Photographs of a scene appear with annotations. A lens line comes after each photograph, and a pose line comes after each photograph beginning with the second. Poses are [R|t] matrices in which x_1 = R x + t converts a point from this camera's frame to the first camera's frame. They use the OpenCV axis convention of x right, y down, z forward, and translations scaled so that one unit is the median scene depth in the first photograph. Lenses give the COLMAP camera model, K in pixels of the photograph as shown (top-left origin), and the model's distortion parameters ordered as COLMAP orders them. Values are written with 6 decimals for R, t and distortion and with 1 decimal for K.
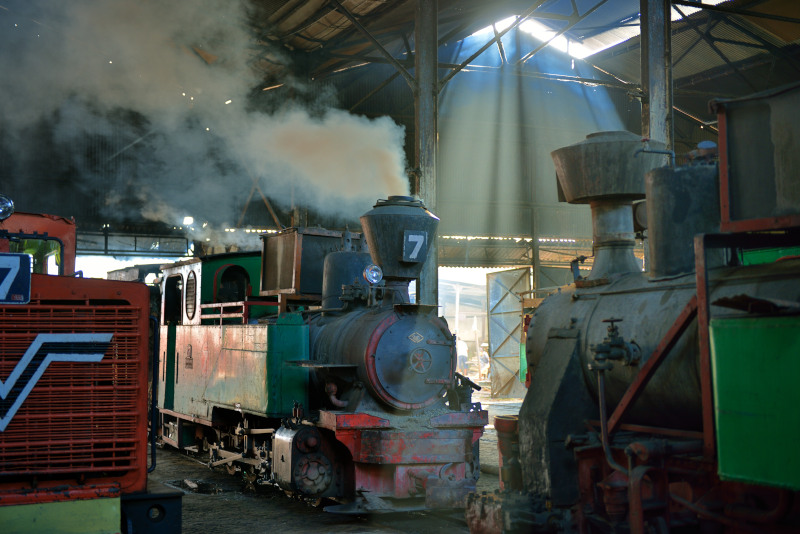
lens RADIAL K [[1085.3, 0, 394.6], [0, 1085.3, 264.6], [0, 0, 1]] dist [0.001474, 0.000000]
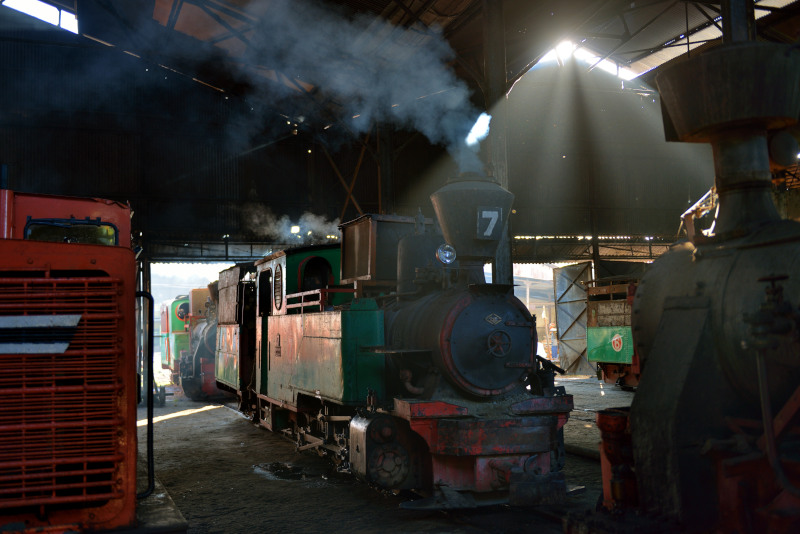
lens RADIAL K [[832.5, 0, 396.2], [0, 832.5, 266.0], [0, 0, 1]] dist [-0.013767, 0.000000]
pose [[0.994968, -0.031938, -0.094963, 0.008872], [0.031181, 0.999469, -0.009451, 0.038842], [0.095214, 0.006442, 0.995436, 0.419763]]
